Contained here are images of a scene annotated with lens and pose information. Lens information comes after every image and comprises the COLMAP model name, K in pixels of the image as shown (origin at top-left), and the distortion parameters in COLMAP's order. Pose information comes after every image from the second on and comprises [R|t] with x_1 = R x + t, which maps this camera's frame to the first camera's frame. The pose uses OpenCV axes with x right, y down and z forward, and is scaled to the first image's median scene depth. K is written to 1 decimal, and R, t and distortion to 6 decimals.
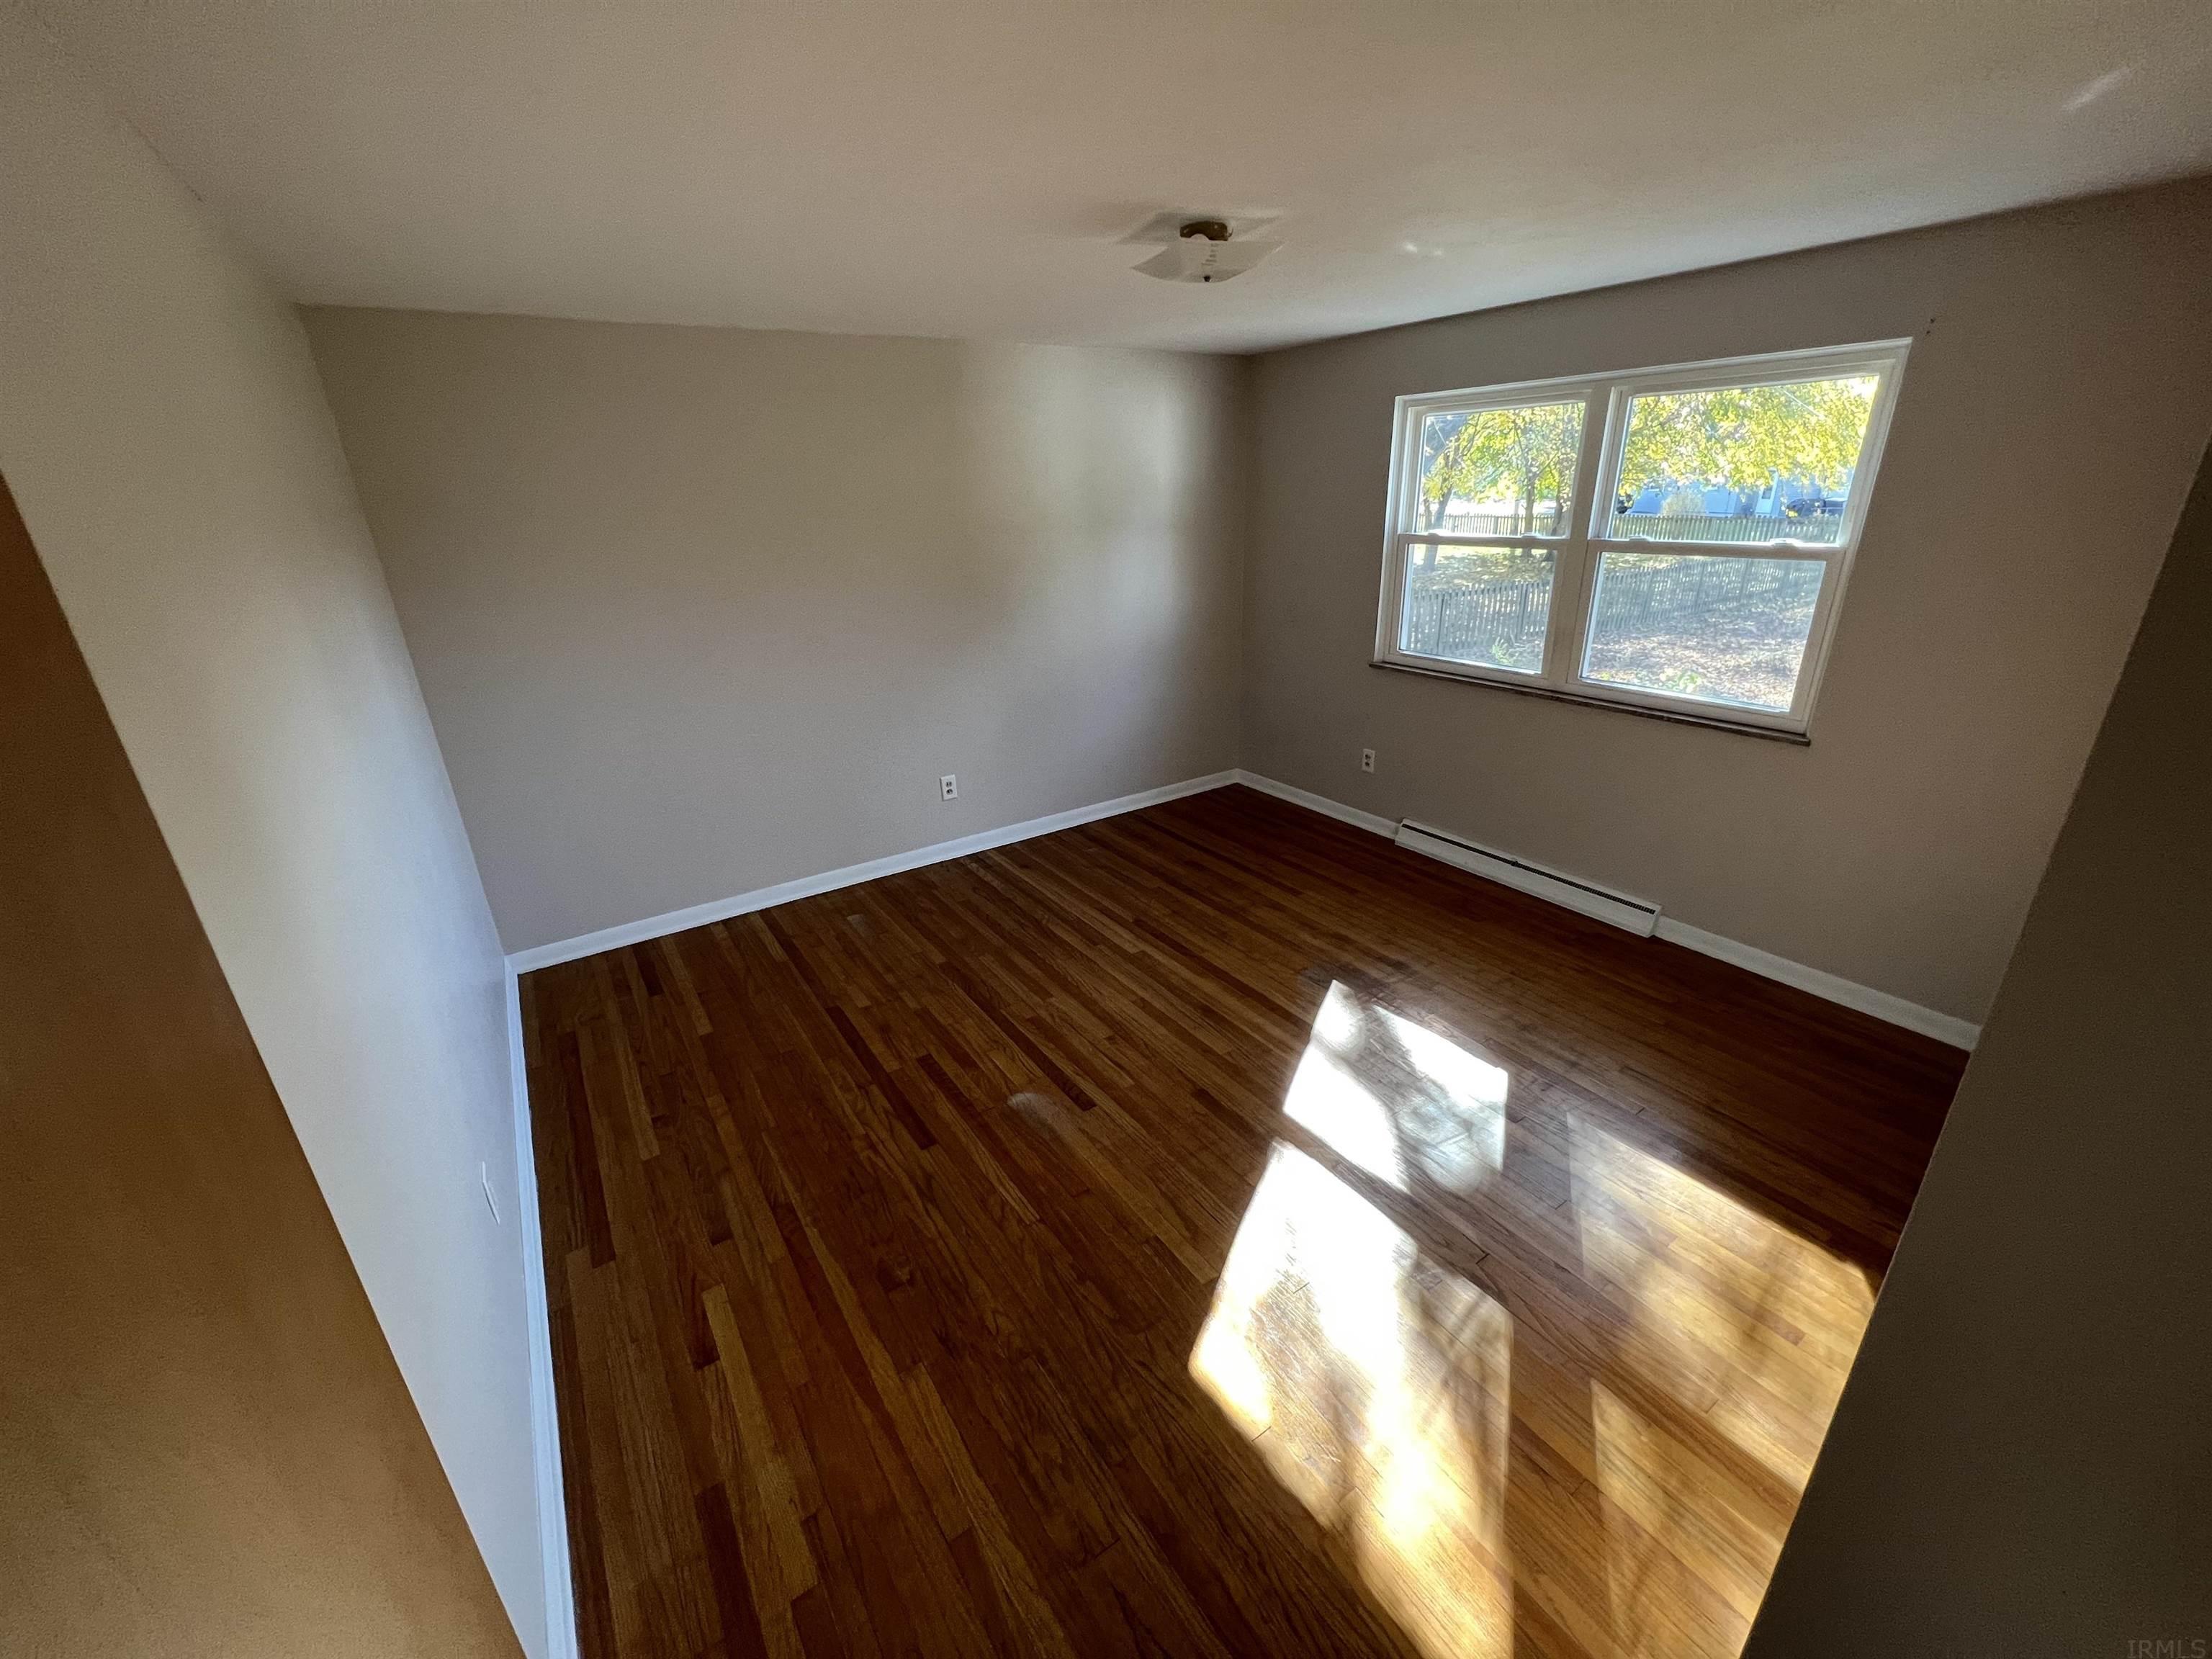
lens RADIAL K [[892.1, 0, 1106.0], [0, 892.1, 829.5], [0, 0, 1]] dist [0.000358, 0.000044]
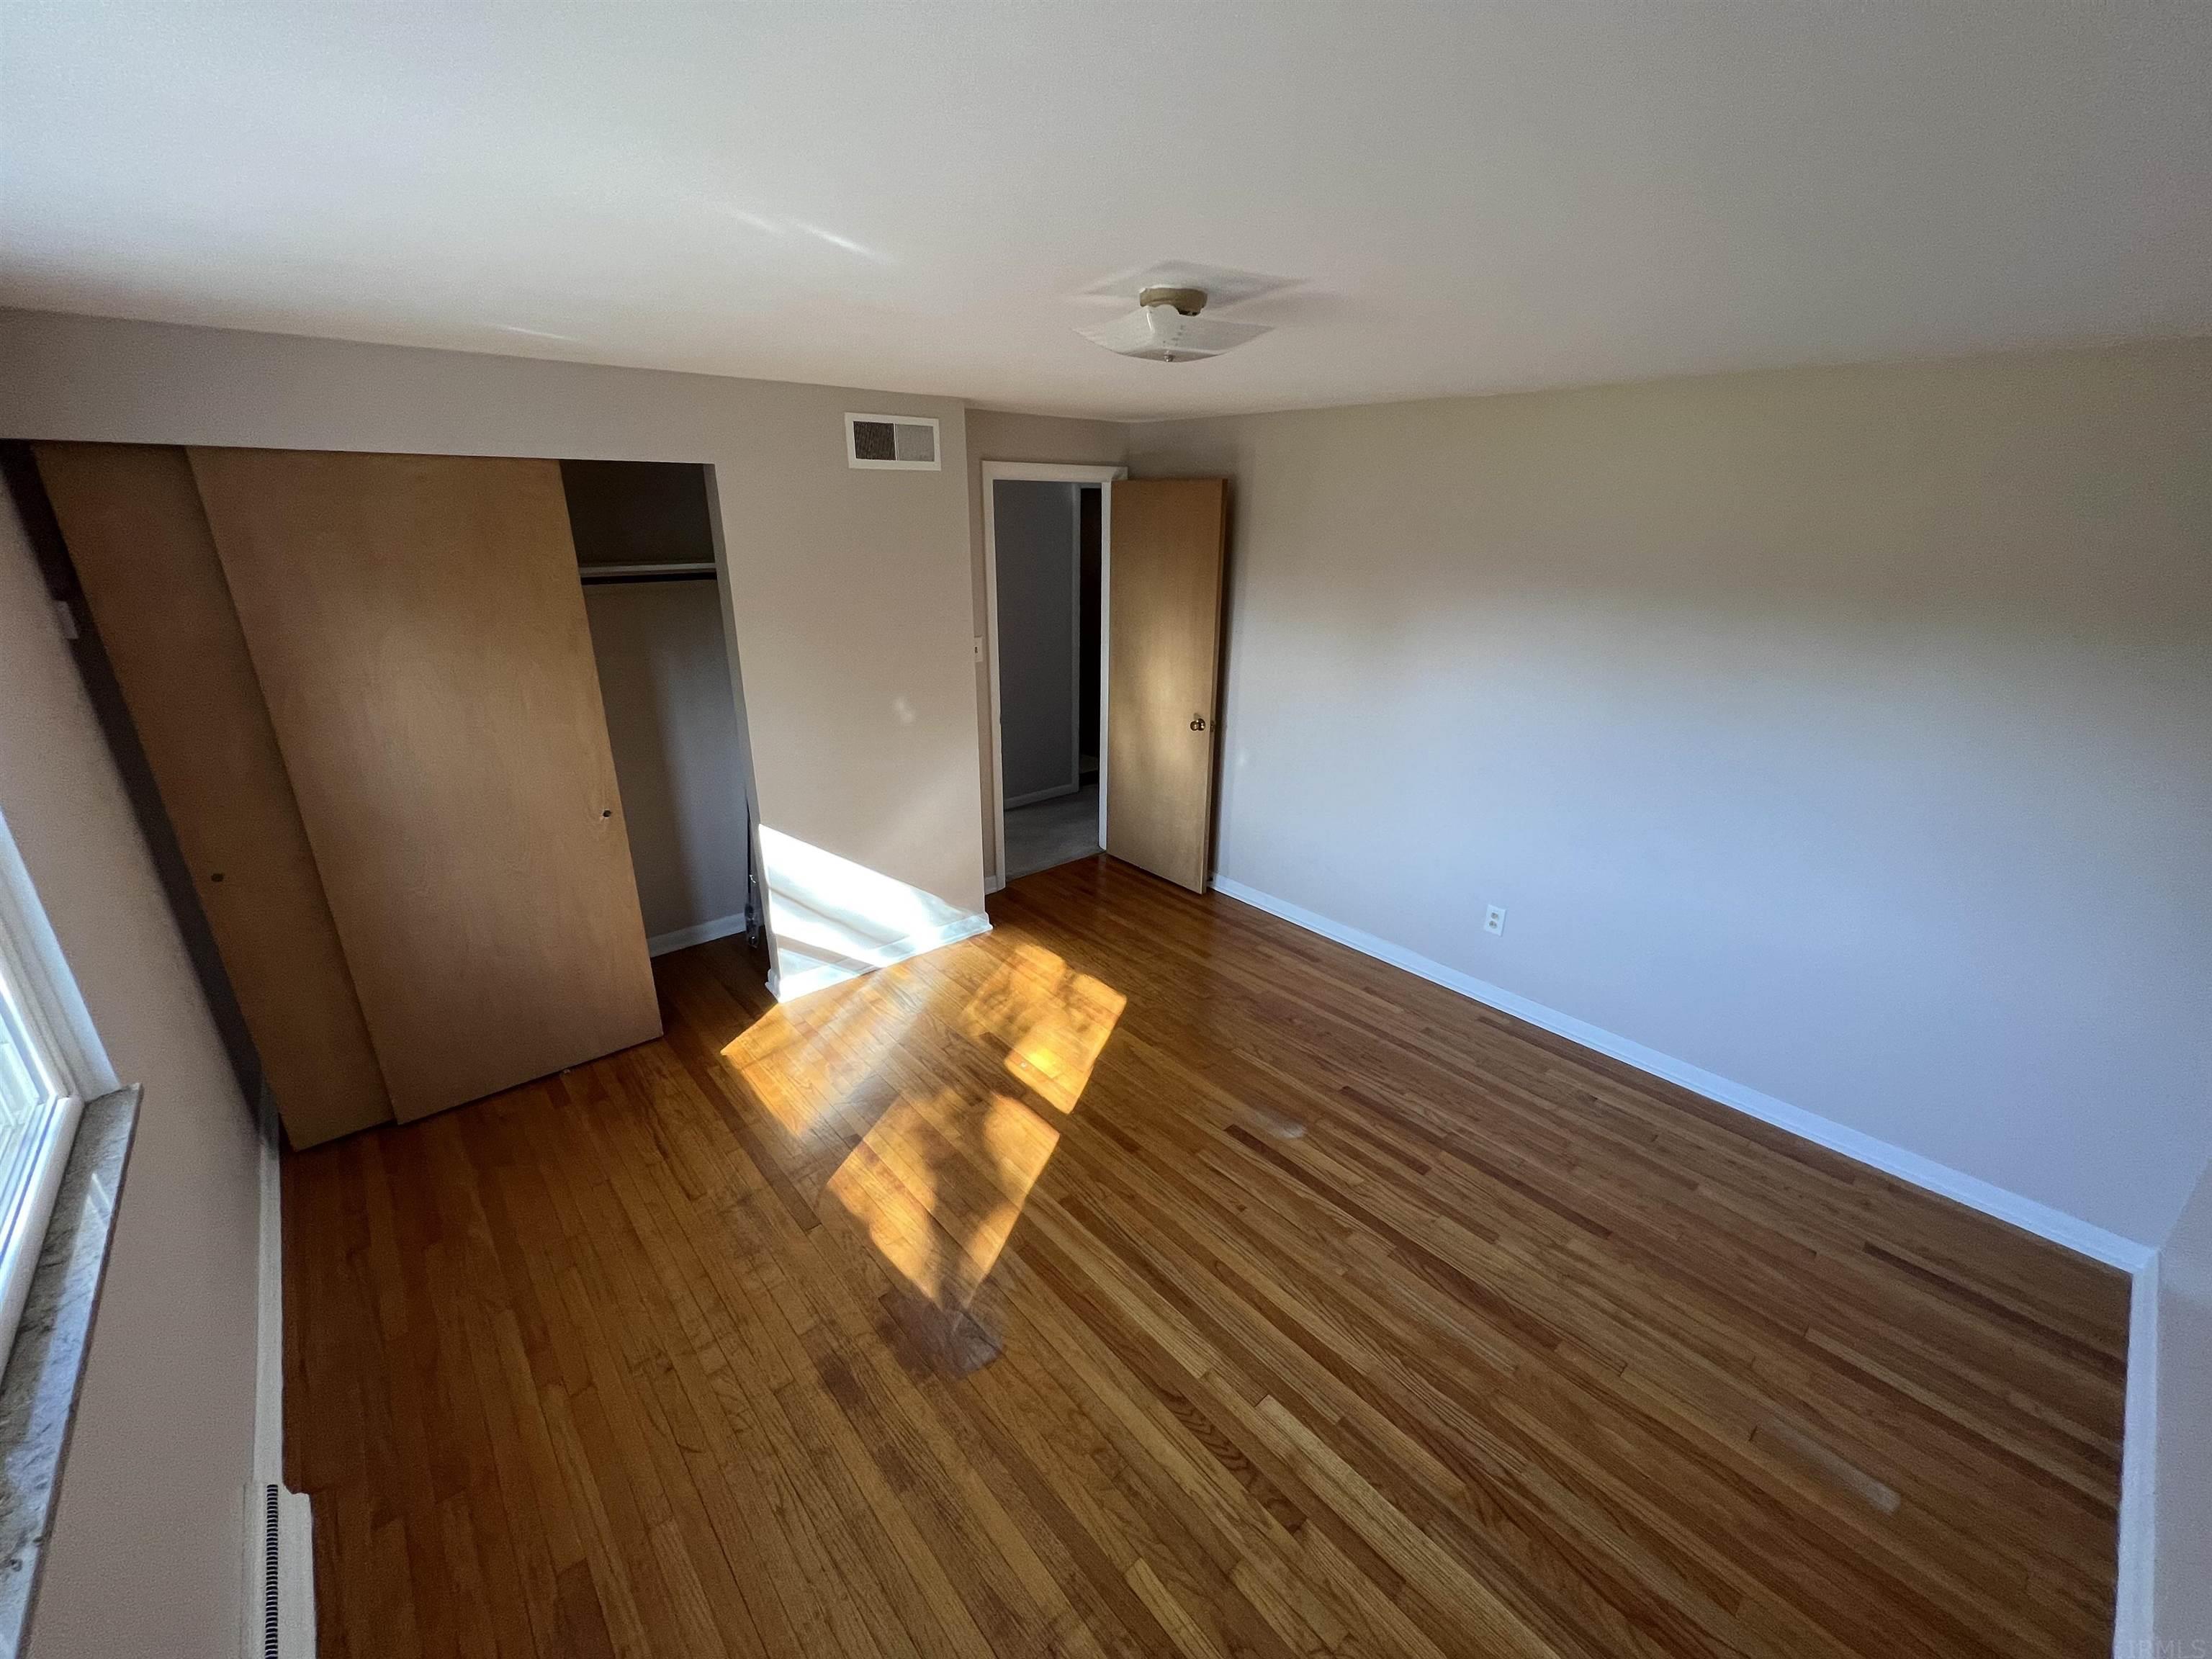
lens RADIAL K [[892.1, 0, 1106.0], [0, 892.1, 829.5], [0, 0, 1]] dist [0.000358, 0.000044]
pose [[-0.991496, 0.063745, -0.113452, 0.231795], [-0.027620, 0.748869, 0.662142, -0.680533], [0.127169, 0.659645, -0.740741, 1.522015]]
